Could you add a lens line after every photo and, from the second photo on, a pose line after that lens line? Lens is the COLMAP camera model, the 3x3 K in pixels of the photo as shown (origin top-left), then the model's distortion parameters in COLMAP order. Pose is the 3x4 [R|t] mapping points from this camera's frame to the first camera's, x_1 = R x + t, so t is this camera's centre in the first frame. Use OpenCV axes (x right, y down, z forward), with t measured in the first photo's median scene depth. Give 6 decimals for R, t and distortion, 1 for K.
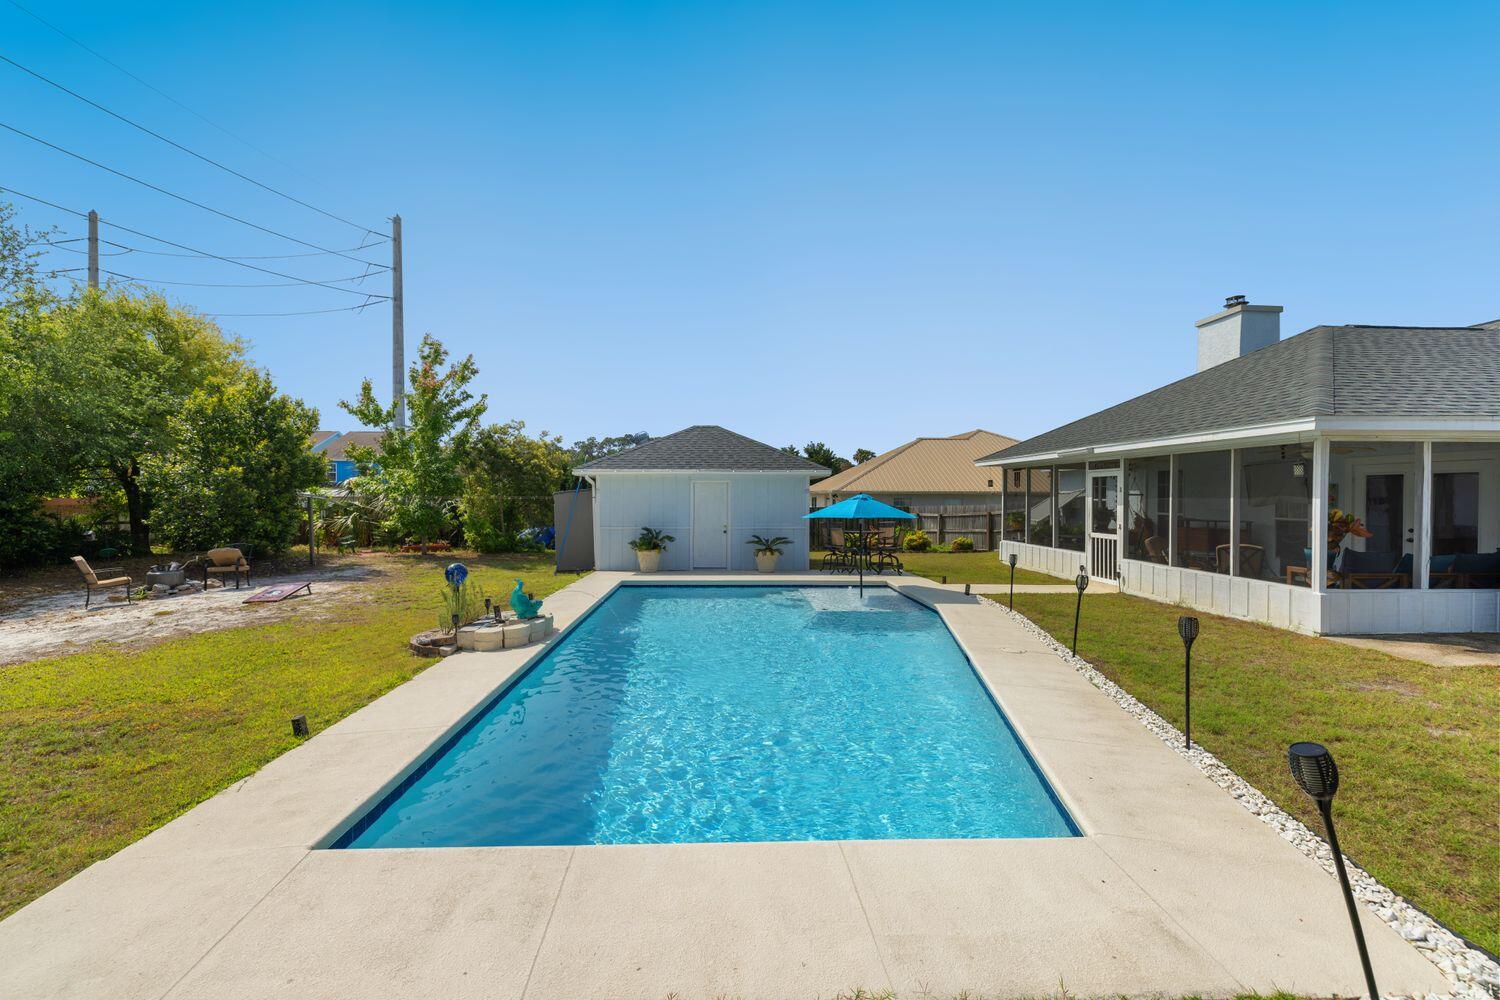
lens RADIAL K [[627.4, 0, 744.2], [0, 627.4, 497.5], [0, 0, 1]] dist [-0.001498, -0.000222]
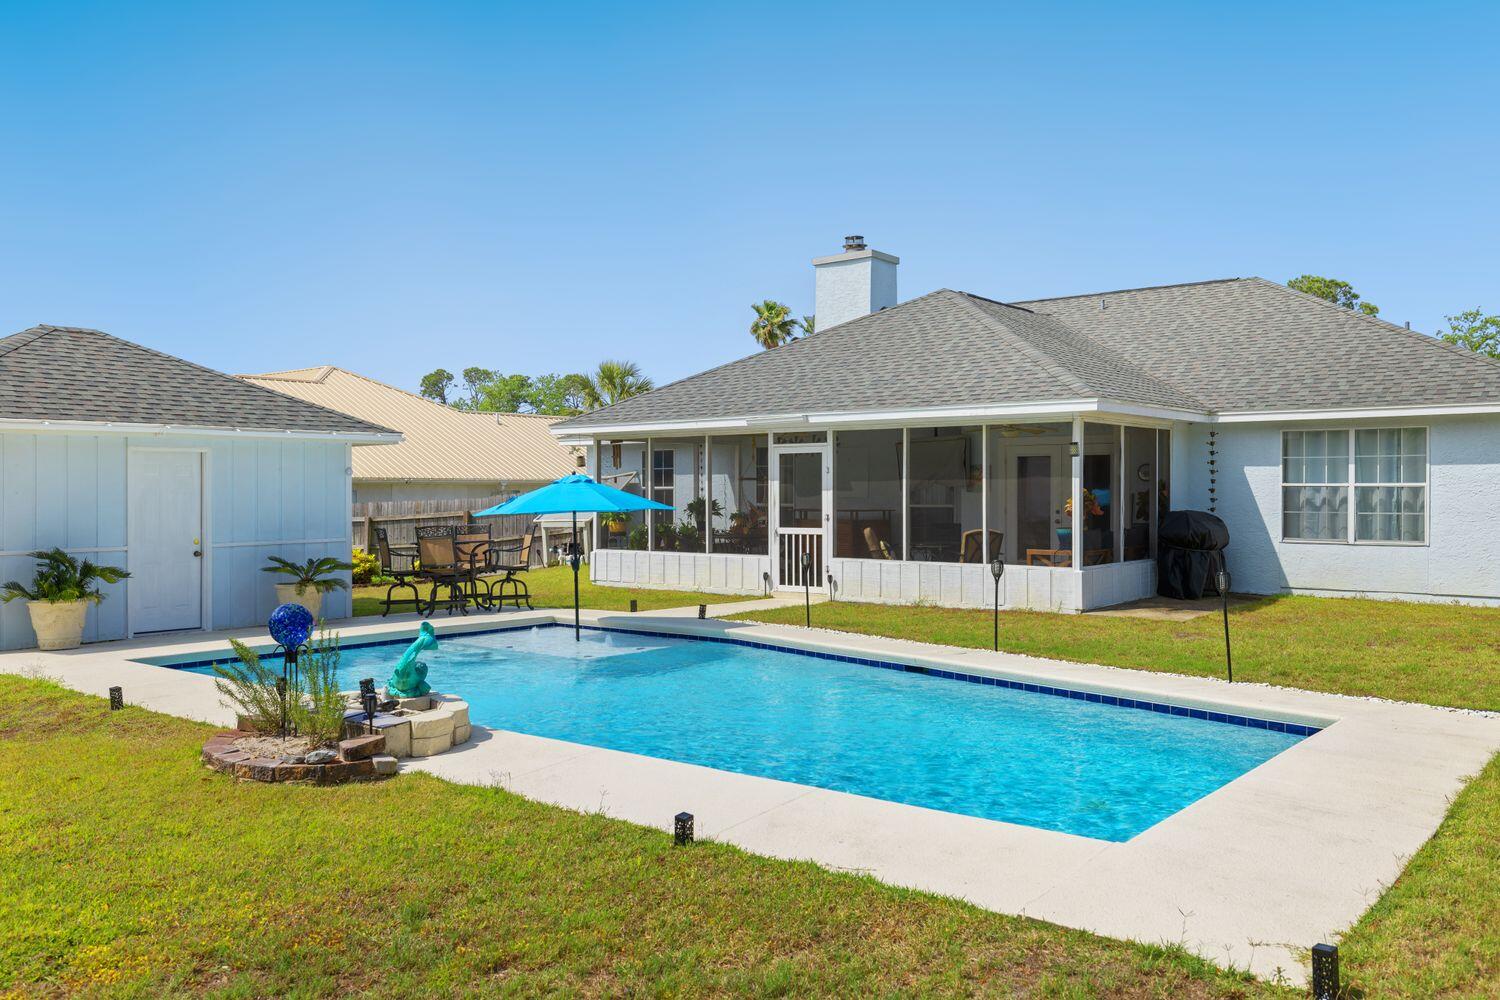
lens RADIAL K [[1239.5, 0, 749.5], [0, 1239.5, 494.8], [0, 0, 1]] dist [-0.056474, -0.002635]
pose [[0.651694, -0.008064, 0.758439, -0.610806], [0.007609, 0.999963, 0.004094, 0.010311], [-0.758444, 0.003103, 0.651731, 0.060893]]
